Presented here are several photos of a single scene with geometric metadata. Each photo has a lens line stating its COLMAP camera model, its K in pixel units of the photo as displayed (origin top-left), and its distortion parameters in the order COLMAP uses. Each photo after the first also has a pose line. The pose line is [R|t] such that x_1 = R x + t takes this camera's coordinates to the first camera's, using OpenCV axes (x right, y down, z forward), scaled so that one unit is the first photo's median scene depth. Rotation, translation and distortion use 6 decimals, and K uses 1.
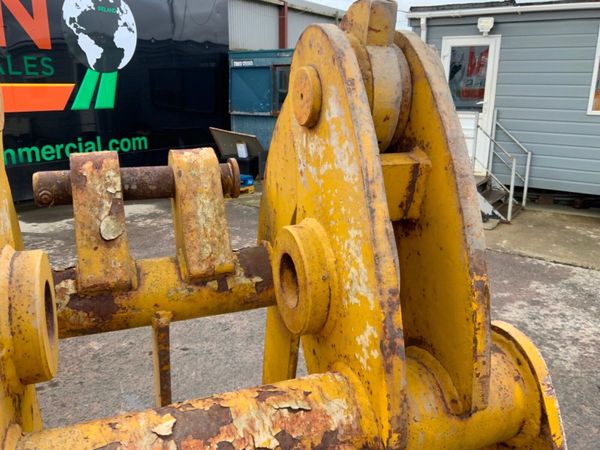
lens RADIAL K [[497.5, 0, 302.1], [0, 497.5, 225.1], [0, 0, 1]] dist [0.078129, -0.147989]
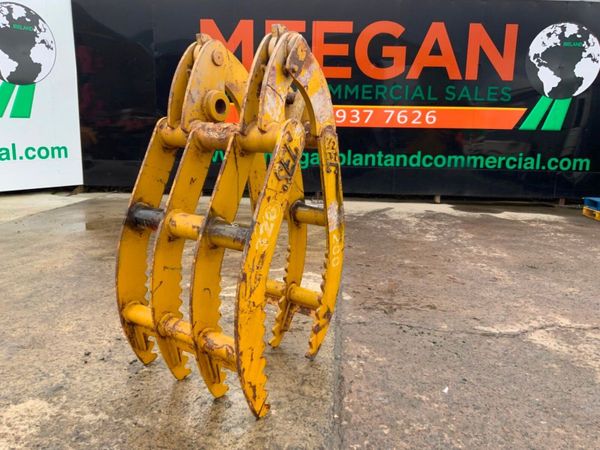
lens RADIAL K [[497.5, 0, 299.5], [0, 497.5, 224.3], [0, 0, 1]] dist [0.078129, -0.147989]
pose [[0.534155, 0.169176, -0.828286, 2.206278], [-0.240906, 0.969610, 0.042683, 0.491742], [0.810335, 0.176739, 0.558678, -0.432814]]
